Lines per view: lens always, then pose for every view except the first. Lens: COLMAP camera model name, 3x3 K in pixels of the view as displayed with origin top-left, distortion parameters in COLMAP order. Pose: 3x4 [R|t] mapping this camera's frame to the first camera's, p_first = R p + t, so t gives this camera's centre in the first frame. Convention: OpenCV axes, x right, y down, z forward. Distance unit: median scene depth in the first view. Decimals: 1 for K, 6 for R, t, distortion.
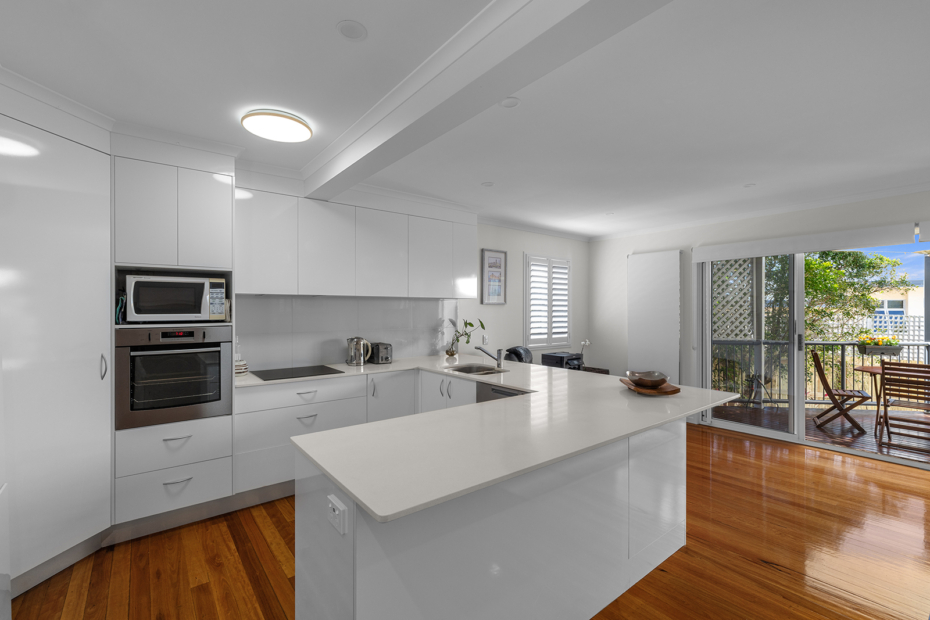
lens RADIAL K [[411.0, 0, 467.4], [0, 411.0, 308.2], [0, 0, 1]] dist [0.003700, 0.000208]
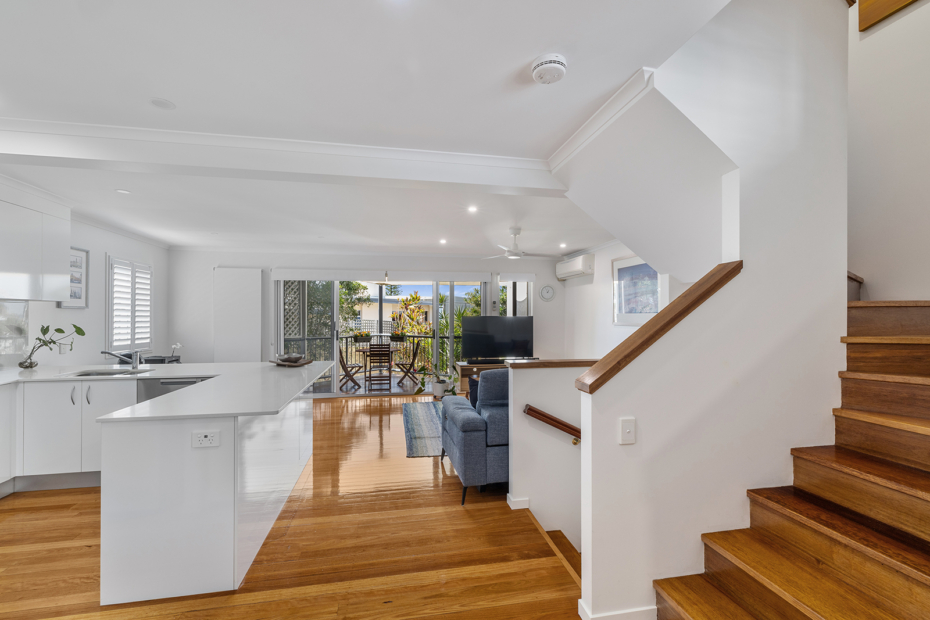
lens RADIAL K [[411.0, 0, 463.0], [0, 411.0, 314.2], [0, 0, 1]] dist [0.003700, 0.000208]
pose [[0.463828, 0.006598, 0.885901, -0.330792], [-0.003727, 0.999978, -0.005497, 0.005027], [-0.885917, -0.000752, 0.463842, -0.162317]]
